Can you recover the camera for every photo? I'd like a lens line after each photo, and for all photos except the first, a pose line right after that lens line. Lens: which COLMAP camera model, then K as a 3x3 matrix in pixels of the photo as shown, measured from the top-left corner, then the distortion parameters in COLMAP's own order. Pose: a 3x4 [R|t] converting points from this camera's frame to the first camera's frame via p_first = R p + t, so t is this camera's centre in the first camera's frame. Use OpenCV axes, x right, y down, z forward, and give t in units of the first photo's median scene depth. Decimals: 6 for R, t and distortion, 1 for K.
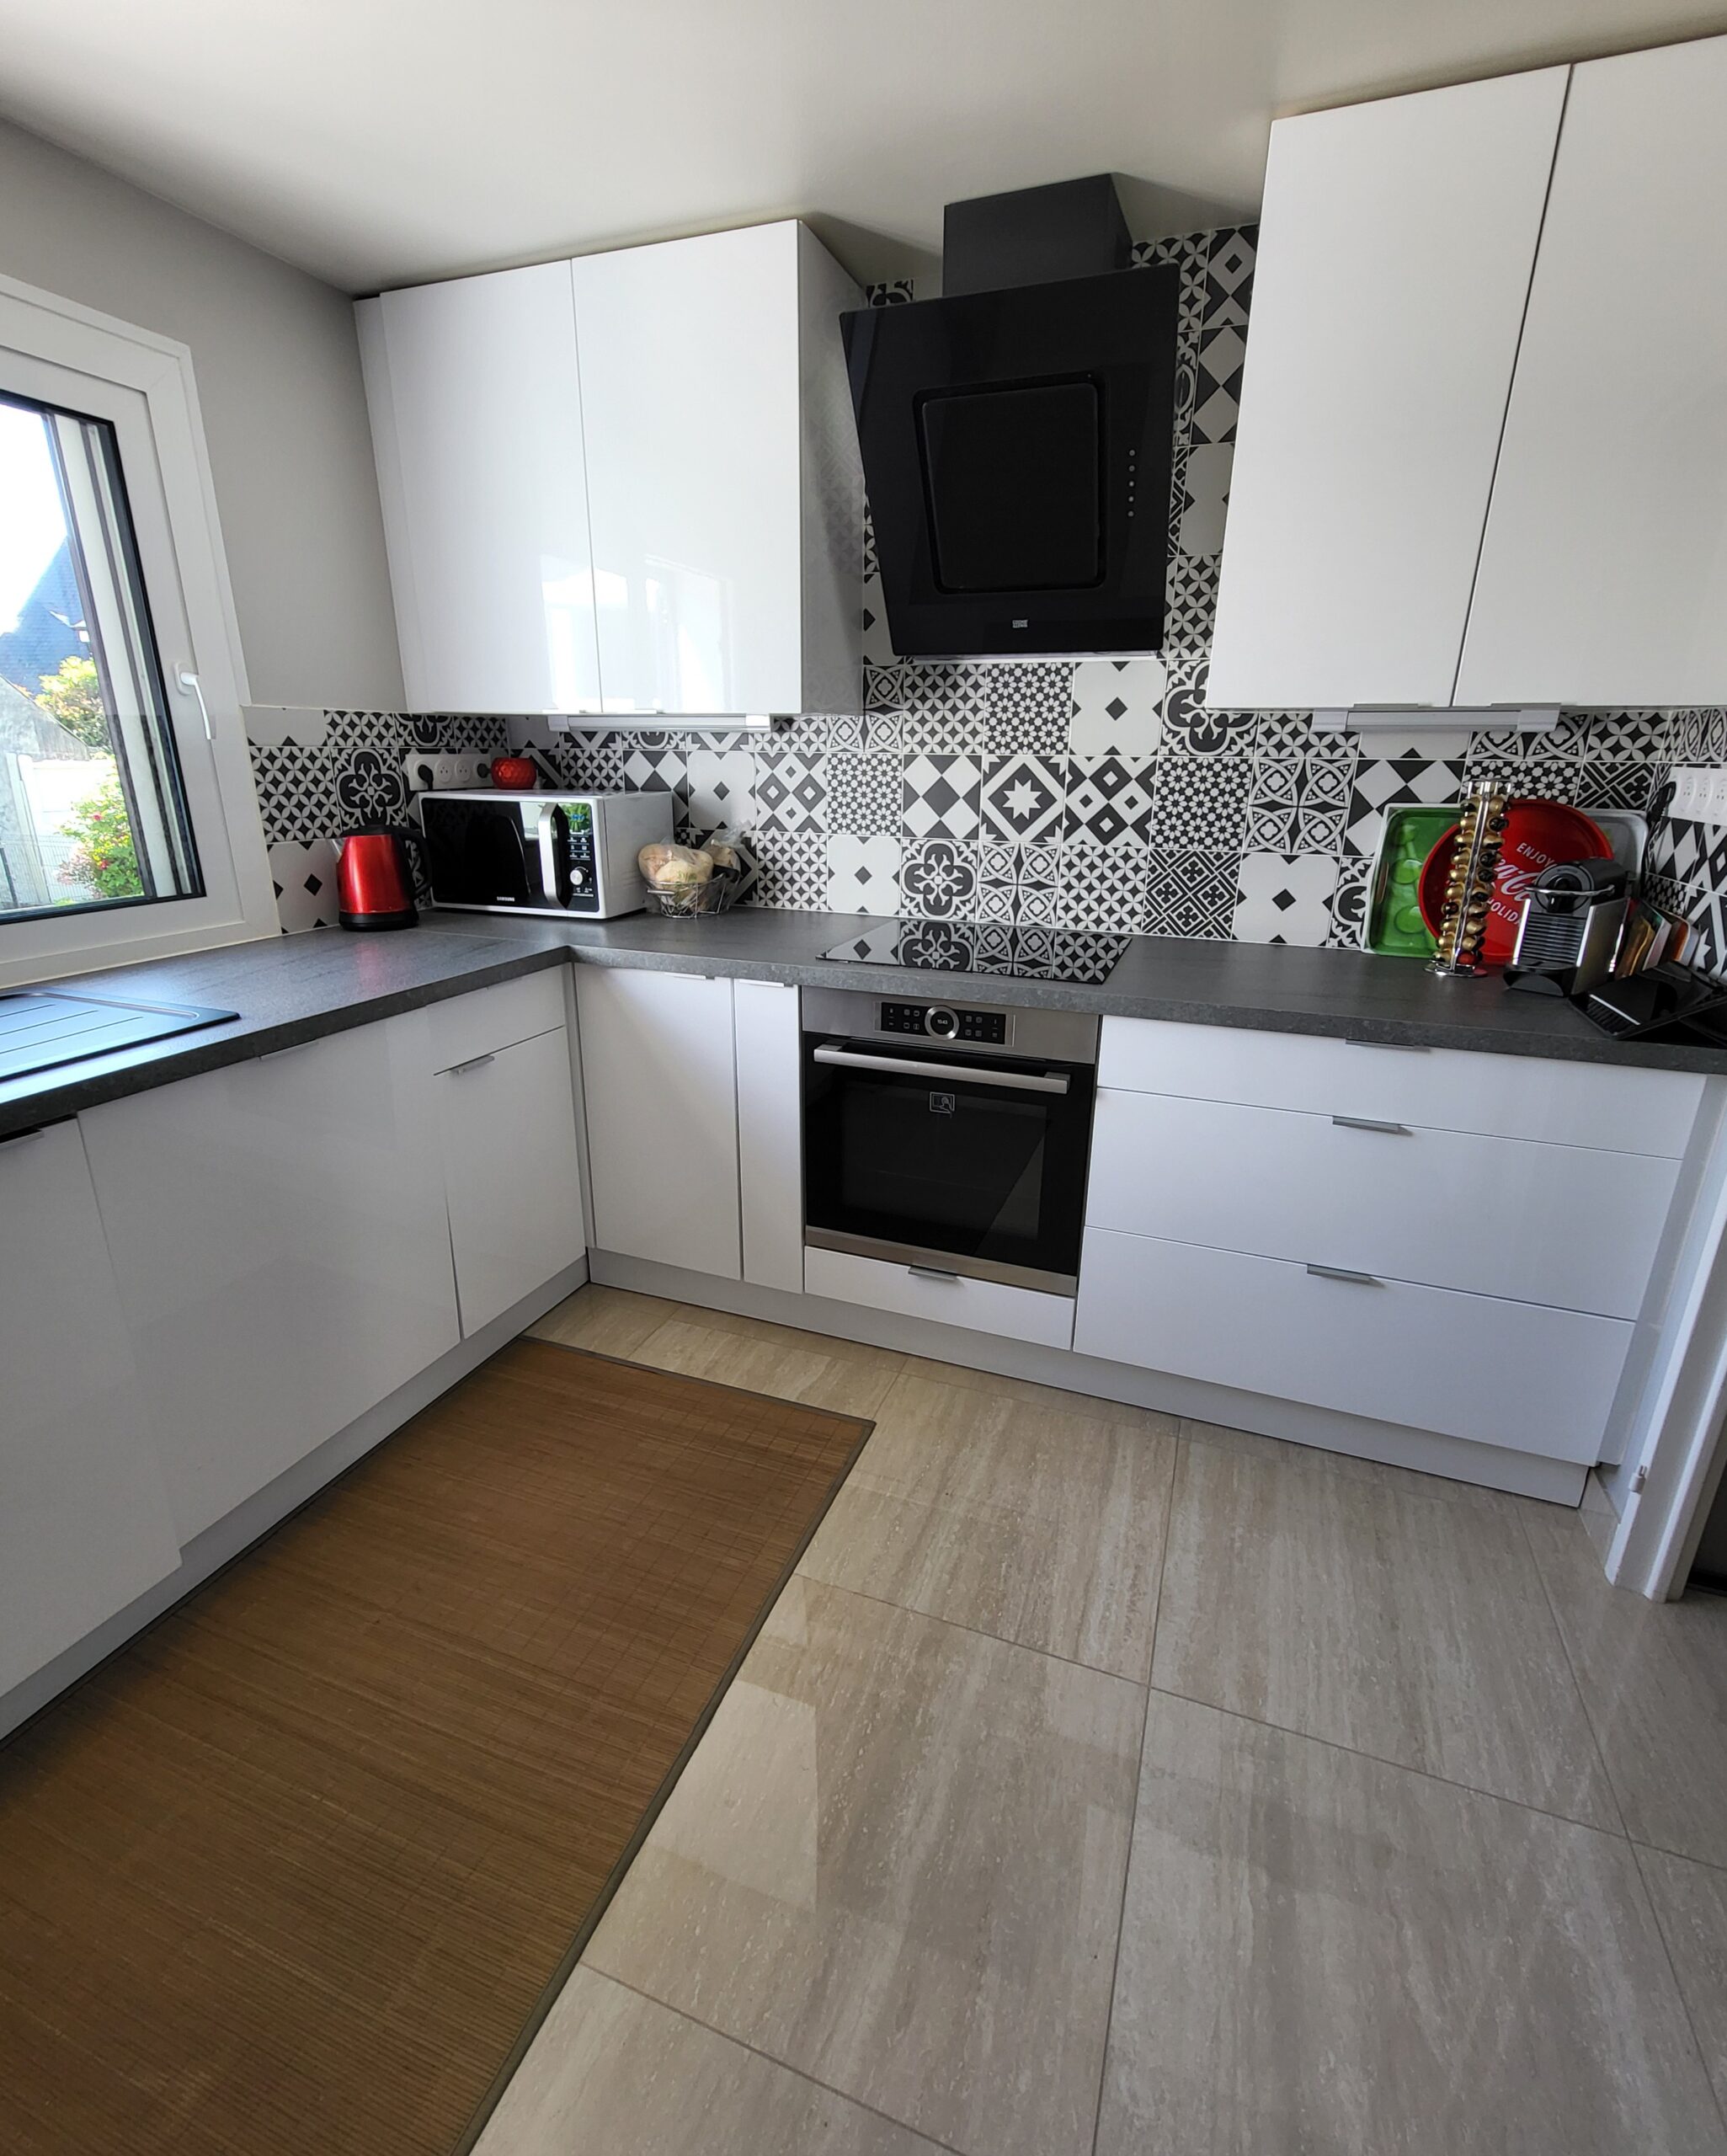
lens RADIAL K [[997.8, 0, 858.1], [0, 997.8, 1068.4], [0, 0, 1]] dist [0.029362, -0.010520]
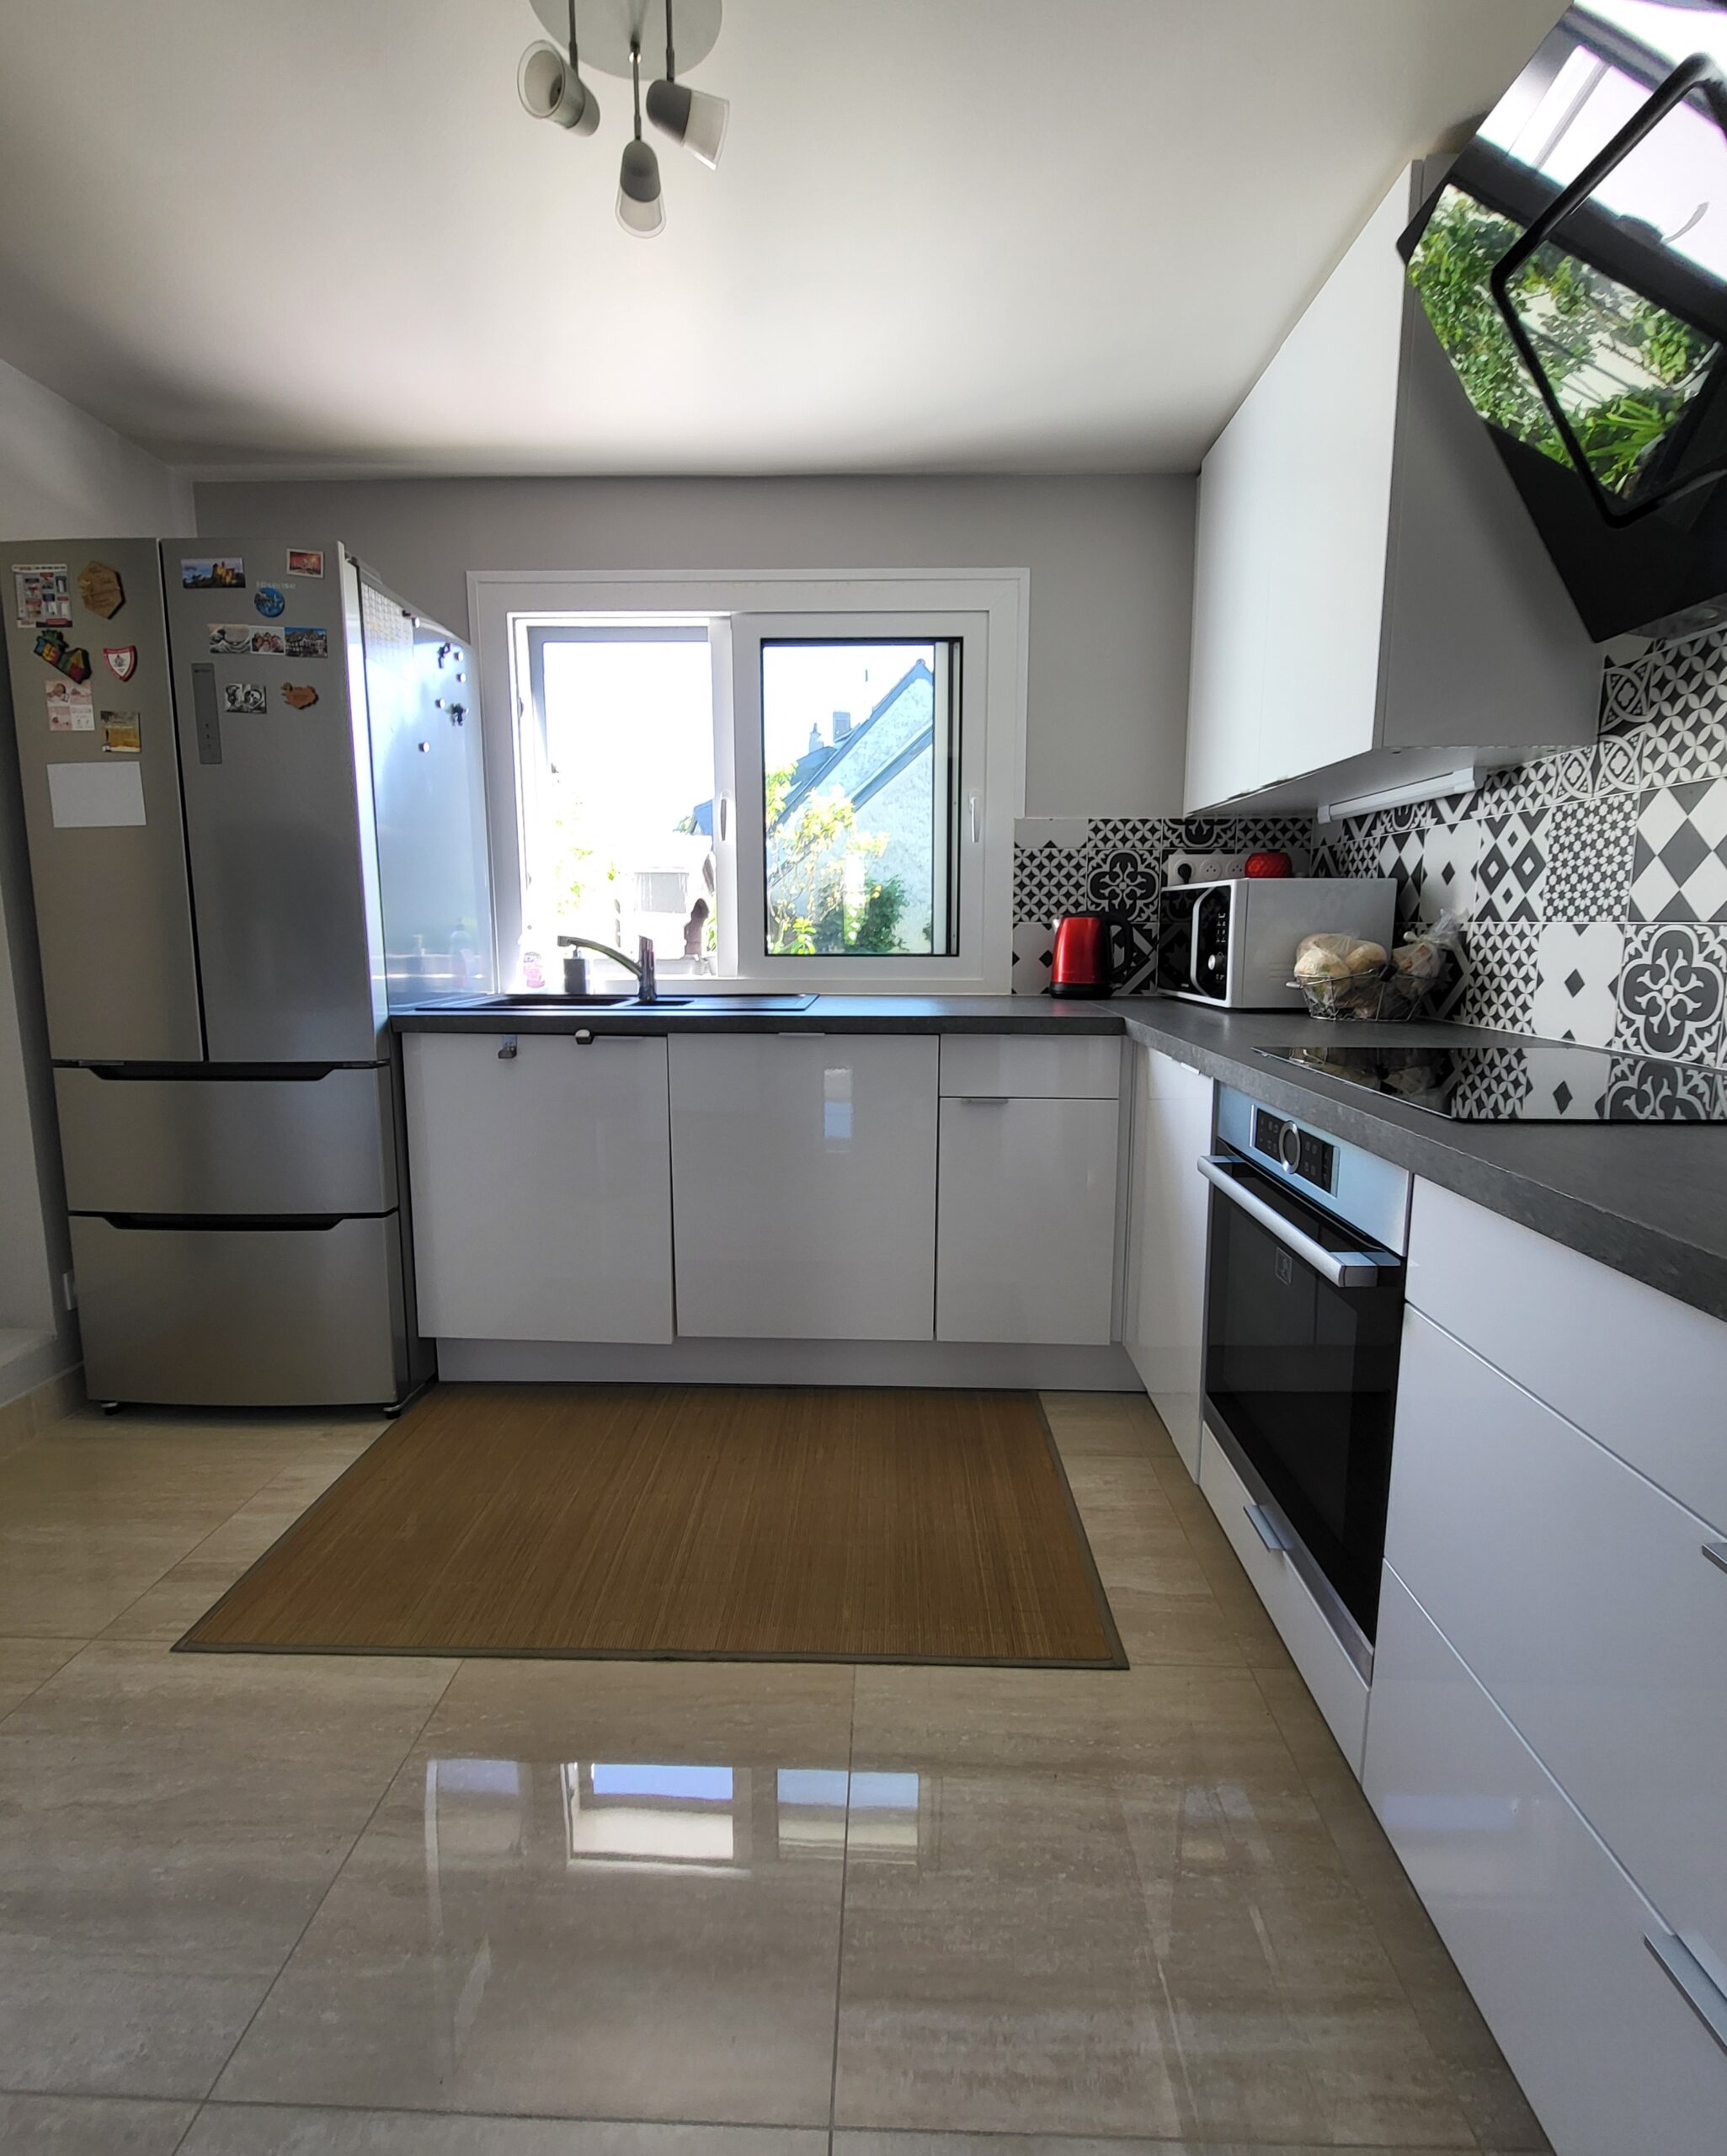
lens RADIAL K [[997.8, 0, 858.1], [0, 997.8, 1068.4], [0, 0, 1]] dist [0.029362, -0.010520]
pose [[0.323807, 0.129763, -0.937182, 0.495408], [-0.295430, 0.954889, 0.030140, -0.023128], [0.898816, 0.267112, 0.347535, 0.381221]]
